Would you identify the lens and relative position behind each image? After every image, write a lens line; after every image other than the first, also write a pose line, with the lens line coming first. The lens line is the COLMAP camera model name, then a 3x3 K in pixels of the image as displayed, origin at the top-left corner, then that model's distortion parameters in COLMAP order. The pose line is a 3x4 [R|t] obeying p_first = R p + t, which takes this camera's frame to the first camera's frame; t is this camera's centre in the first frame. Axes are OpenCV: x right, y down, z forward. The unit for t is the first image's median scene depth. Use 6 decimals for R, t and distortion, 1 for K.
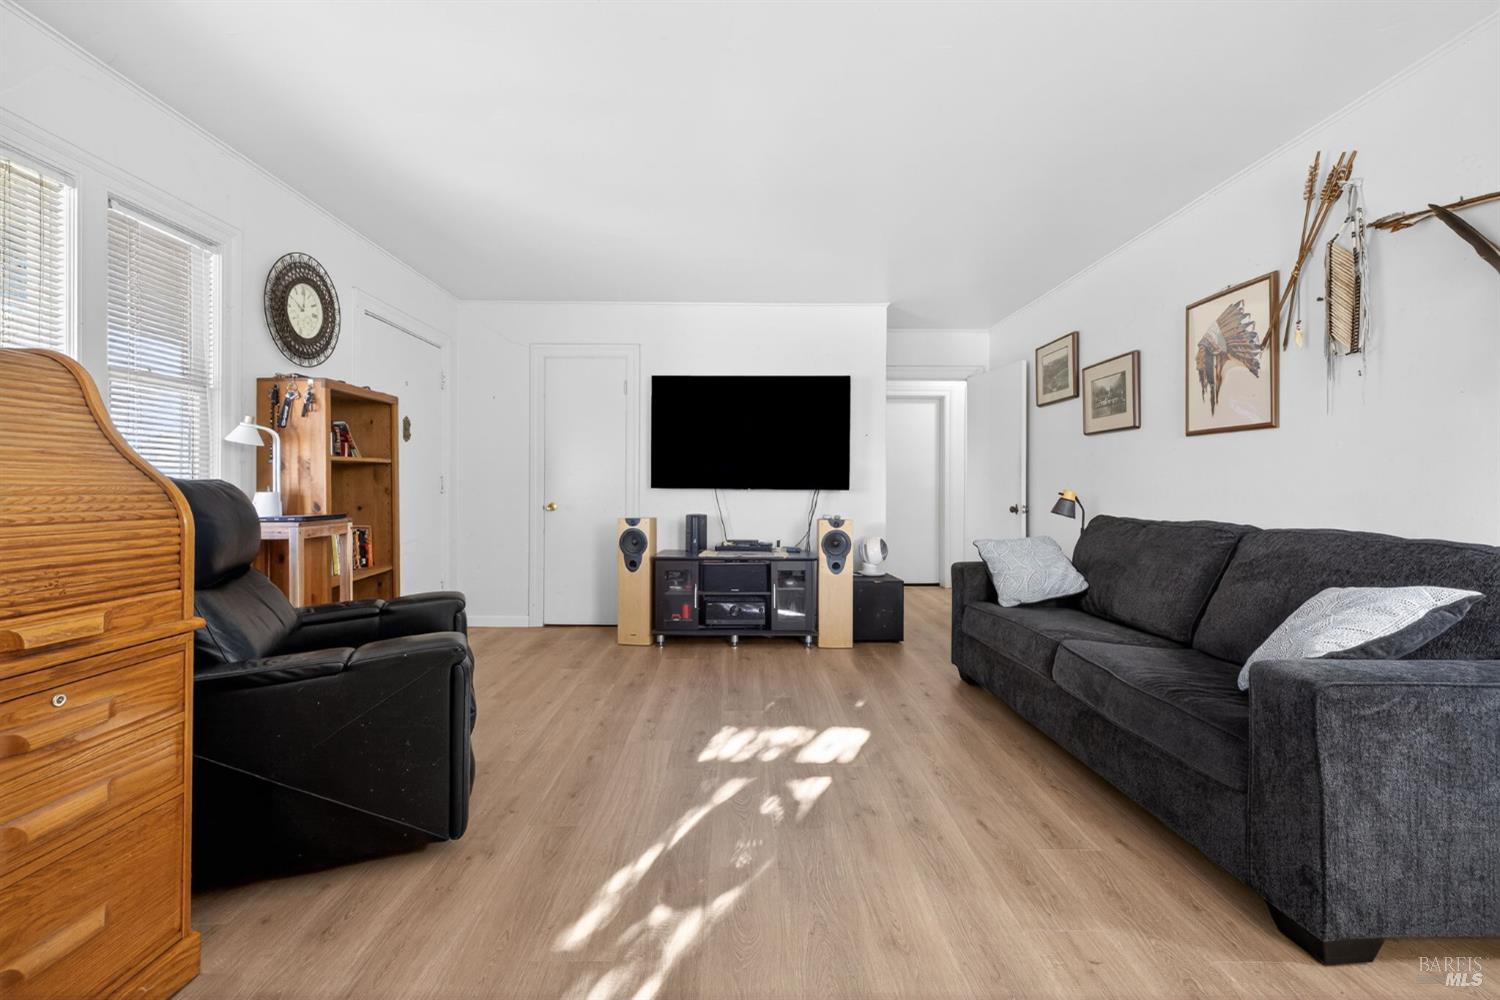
lens RADIAL K [[639.9, 0, 743.7], [0, 639.9, 486.3], [0, 0, 1]] dist [0.003216, 0.000253]
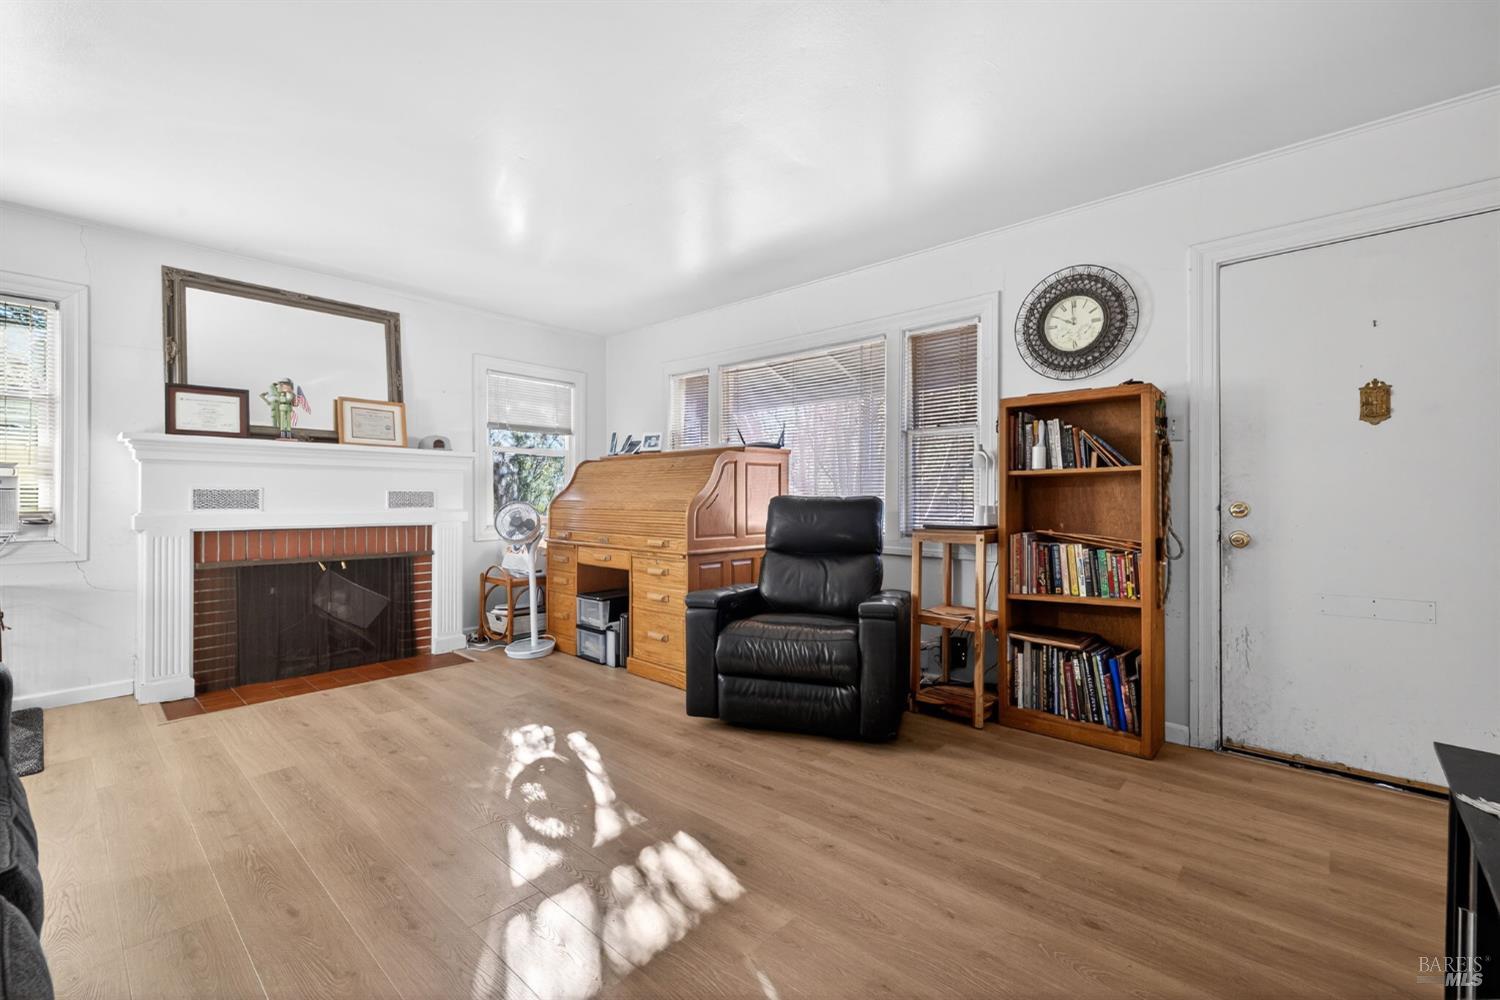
lens RADIAL K [[639.9, 0, 739.9], [0, 639.9, 500.9], [0, 0, 1]] dist [0.003216, 0.000253]
pose [[-0.681348, -0.002358, -0.731956, 0.471211], [-0.010049, 0.999931, 0.006133, -0.001417], [0.731891, 0.011534, -0.681324, 1.576467]]
